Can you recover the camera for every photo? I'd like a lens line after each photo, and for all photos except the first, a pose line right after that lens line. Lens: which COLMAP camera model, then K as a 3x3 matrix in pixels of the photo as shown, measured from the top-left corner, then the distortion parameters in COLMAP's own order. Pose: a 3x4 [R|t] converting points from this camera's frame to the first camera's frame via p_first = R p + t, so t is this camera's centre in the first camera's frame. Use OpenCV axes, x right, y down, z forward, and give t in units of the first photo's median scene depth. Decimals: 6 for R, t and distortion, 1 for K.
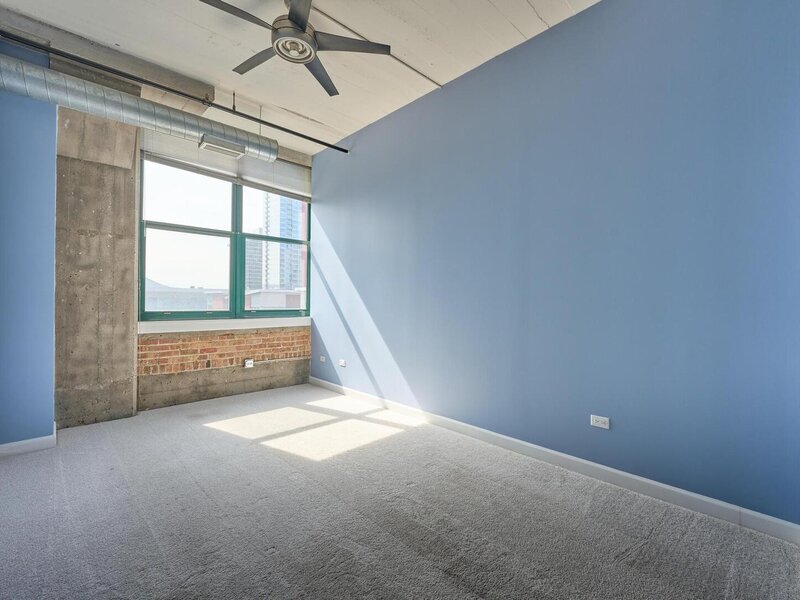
lens RADIAL K [[363.5, 0, 403.9], [0, 363.5, 298.7], [0, 0, 1]] dist [-0.003899, -0.004484]
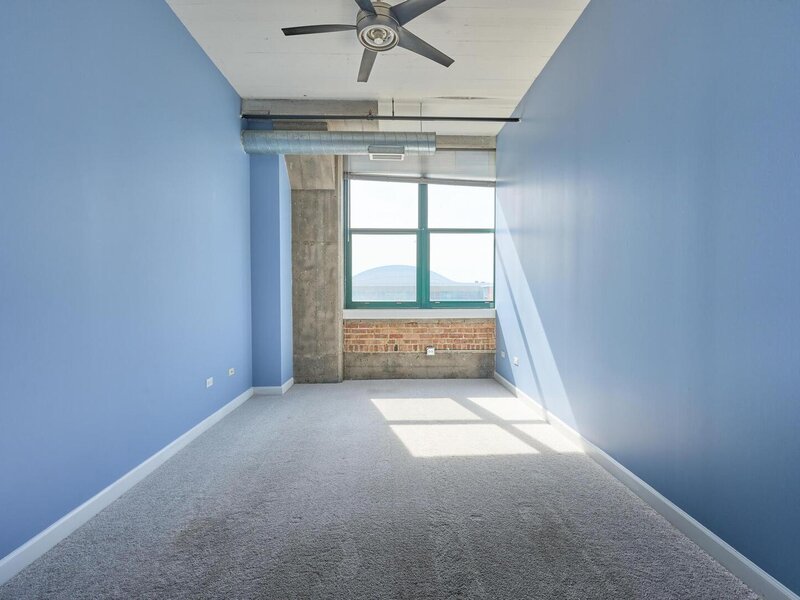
lens RADIAL K [[363.5, 0, 394.5], [0, 363.5, 299.3], [0, 0, 1]] dist [-0.003899, -0.004484]
pose [[0.743969, 0.003045, -0.668207, 0.262943], [0.011212, 0.999792, 0.017039, 0.009308], [0.668120, -0.020168, 0.743780, 0.184944]]
